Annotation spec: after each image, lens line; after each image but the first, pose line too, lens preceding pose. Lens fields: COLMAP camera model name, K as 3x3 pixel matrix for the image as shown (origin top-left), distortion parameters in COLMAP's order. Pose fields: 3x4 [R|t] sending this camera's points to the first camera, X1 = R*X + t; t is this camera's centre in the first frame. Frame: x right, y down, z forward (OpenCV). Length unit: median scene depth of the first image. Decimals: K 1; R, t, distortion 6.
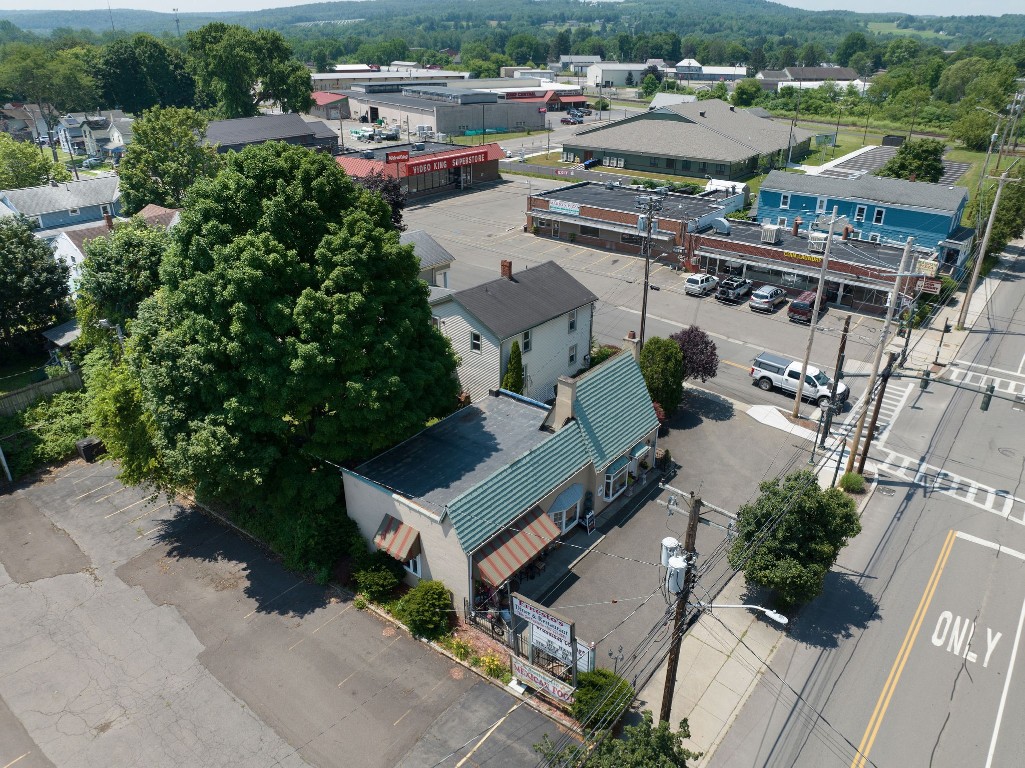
lens RADIAL K [[733.7, 0, 508.0], [0, 733.7, 381.3], [0, 0, 1]] dist [-0.039333, 0.012529]
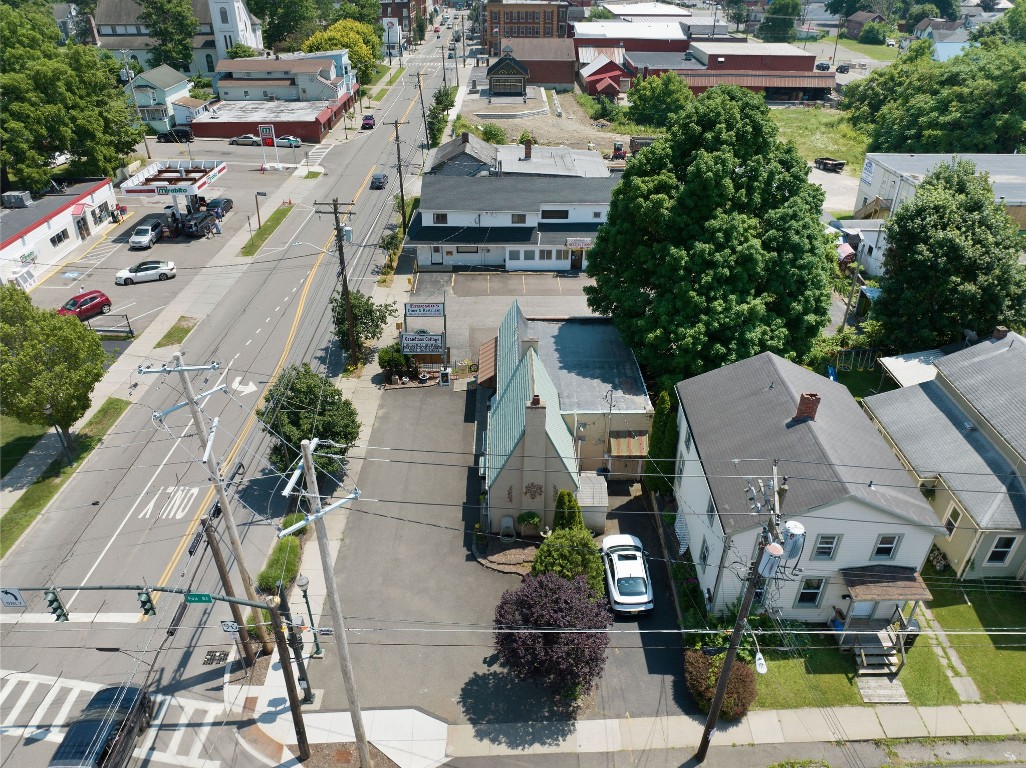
lens RADIAL K [[717.4, 0, 517.1], [0, 717.4, 388.5], [0, 0, 1]] dist [-0.026287, 0.000914]
pose [[-0.768434, 0.327104, -0.550010, 0.591066], [-0.286567, 0.592595, 0.752801, -0.629830], [0.572178, 0.736093, -0.361633, 1.230663]]
